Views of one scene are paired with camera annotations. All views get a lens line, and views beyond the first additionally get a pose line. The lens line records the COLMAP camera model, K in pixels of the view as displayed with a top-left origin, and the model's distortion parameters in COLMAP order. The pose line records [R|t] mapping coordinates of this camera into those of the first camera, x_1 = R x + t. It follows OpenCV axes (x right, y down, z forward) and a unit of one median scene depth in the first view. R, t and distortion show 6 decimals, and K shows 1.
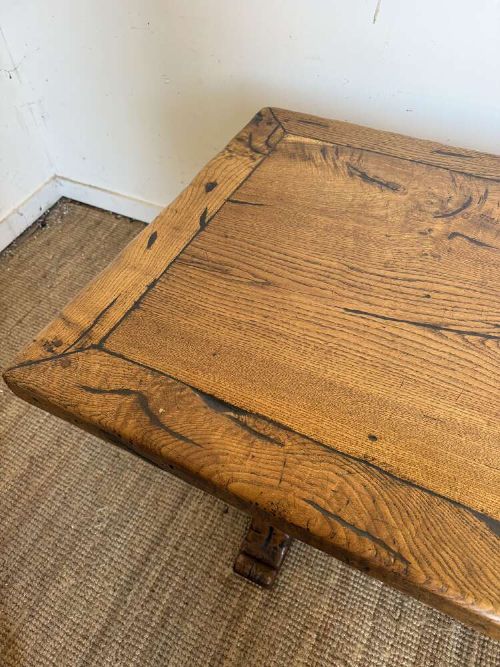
lens RADIAL K [[471.8, 0, 255.4], [0, 471.8, 340.8], [0, 0, 1]] dist [0.031390, -0.040319]
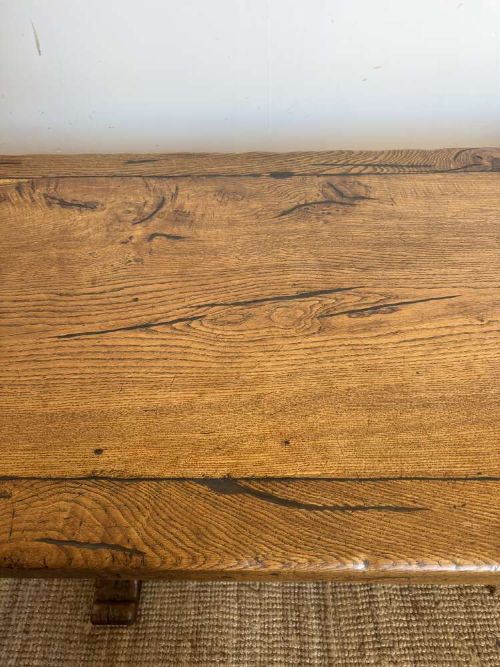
lens RADIAL K [[471.8, 0, 256.0], [0, 471.8, 333.2], [0, 0, 1]] dist [0.031390, -0.040319]
pose [[0.900039, -0.332222, 0.282062, 0.260877], [0.341517, 0.939720, 0.017078, 0.046869], [-0.270733, 0.080958, 0.959244, -0.075991]]
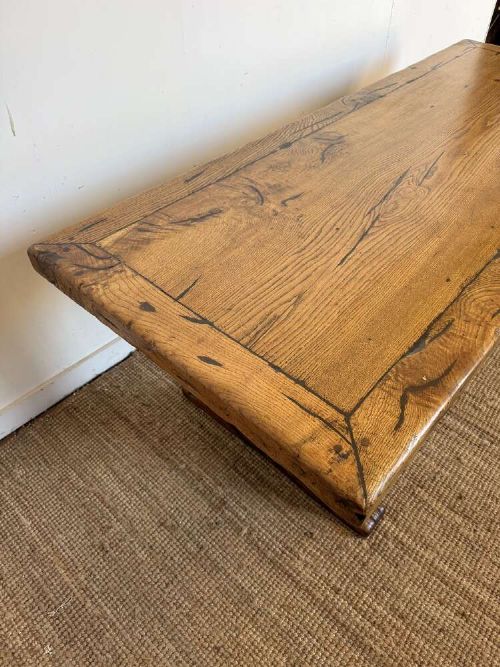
lens RADIAL K [[471.8, 0, 252.0], [0, 471.8, 337.7], [0, 0, 1]] dist [0.031390, -0.040319]
pose [[0.261680, -0.668846, 0.695822, -0.860383], [0.753093, 0.592396, 0.286212, -0.468934], [-0.603634, 0.449123, 0.658722, 0.327099]]
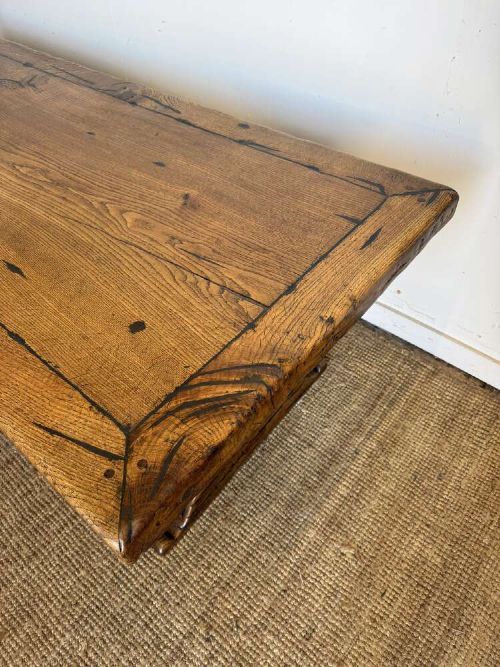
lens RADIAL K [[471.8, 0, 251.3], [0, 471.8, 334.6], [0, 0, 1]] dist [0.031390, -0.040319]
pose [[0.972996, 0.160892, -0.165509, 2.154996], [-0.165898, 0.986000, -0.016782, 0.640869], [0.160492, 0.043787, 0.986065, -0.602542]]
